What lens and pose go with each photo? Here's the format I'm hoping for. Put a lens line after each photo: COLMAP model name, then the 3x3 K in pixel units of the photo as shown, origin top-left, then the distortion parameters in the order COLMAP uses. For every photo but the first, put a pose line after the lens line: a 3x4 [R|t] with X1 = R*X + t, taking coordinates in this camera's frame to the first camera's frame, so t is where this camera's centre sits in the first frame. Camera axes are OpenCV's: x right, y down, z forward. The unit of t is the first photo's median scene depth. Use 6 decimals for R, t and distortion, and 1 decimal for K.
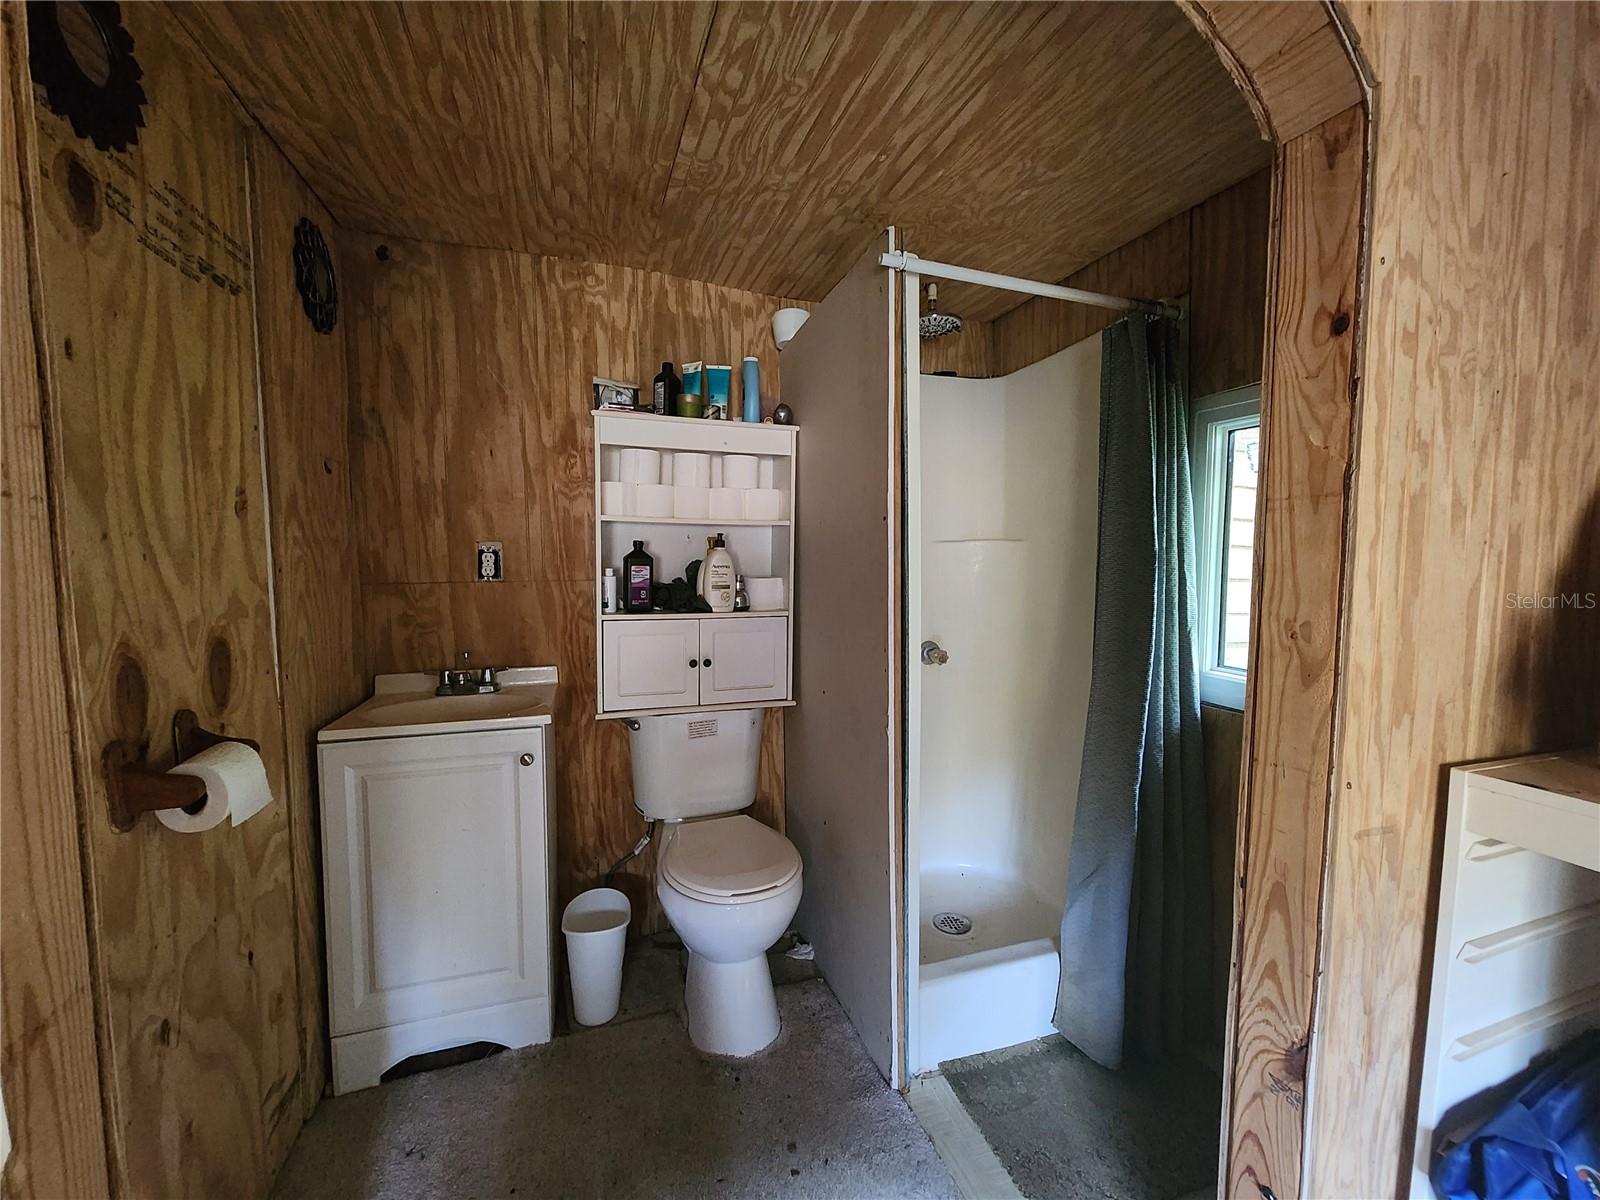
lens RADIAL K [[641.1, 0, 794.8], [0, 641.1, 602.4], [0, 0, 1]] dist [-0.000707, -0.000190]
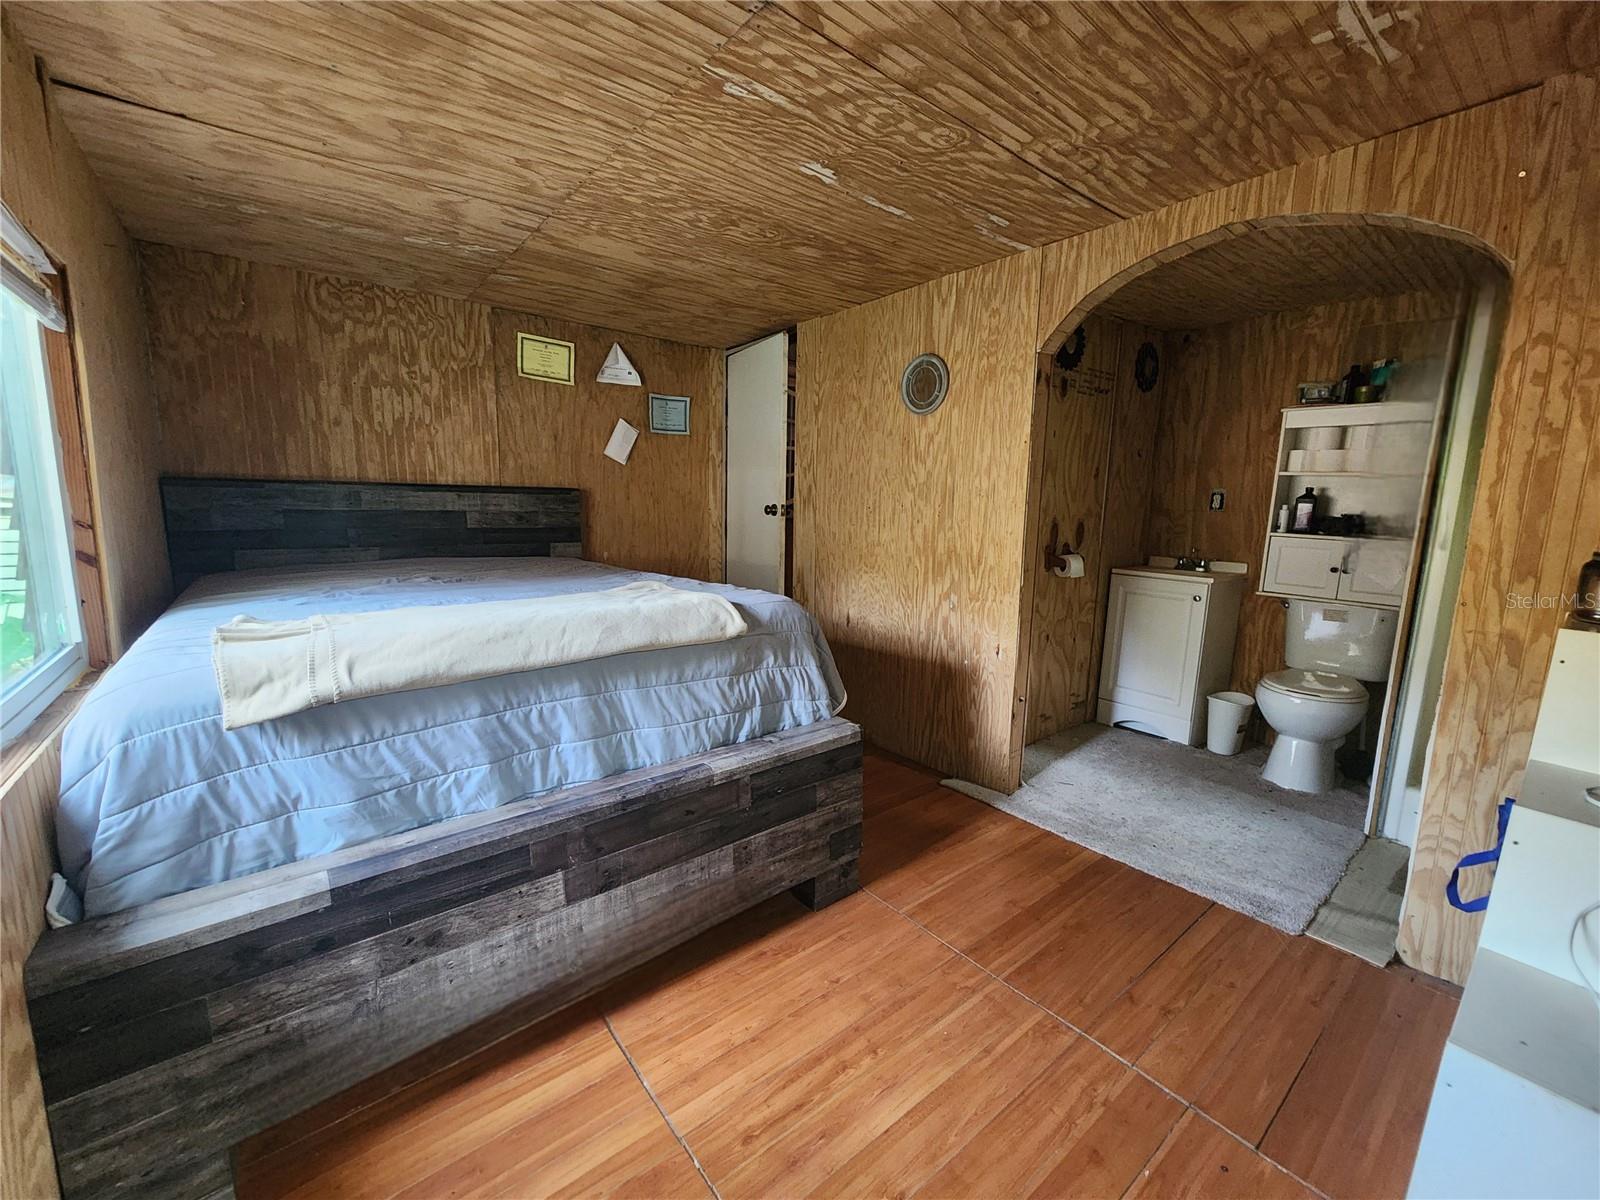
lens RADIAL K [[641.1, 0, 792.8], [0, 641.1, 595.8], [0, 0, 1]] dist [-0.000707, -0.000190]
pose [[0.323441, 0.151146, -0.934099, 0.857757], [-0.090365, 0.987583, 0.128510, 0.078529], [0.941924, 0.042844, 0.333083, -0.701209]]
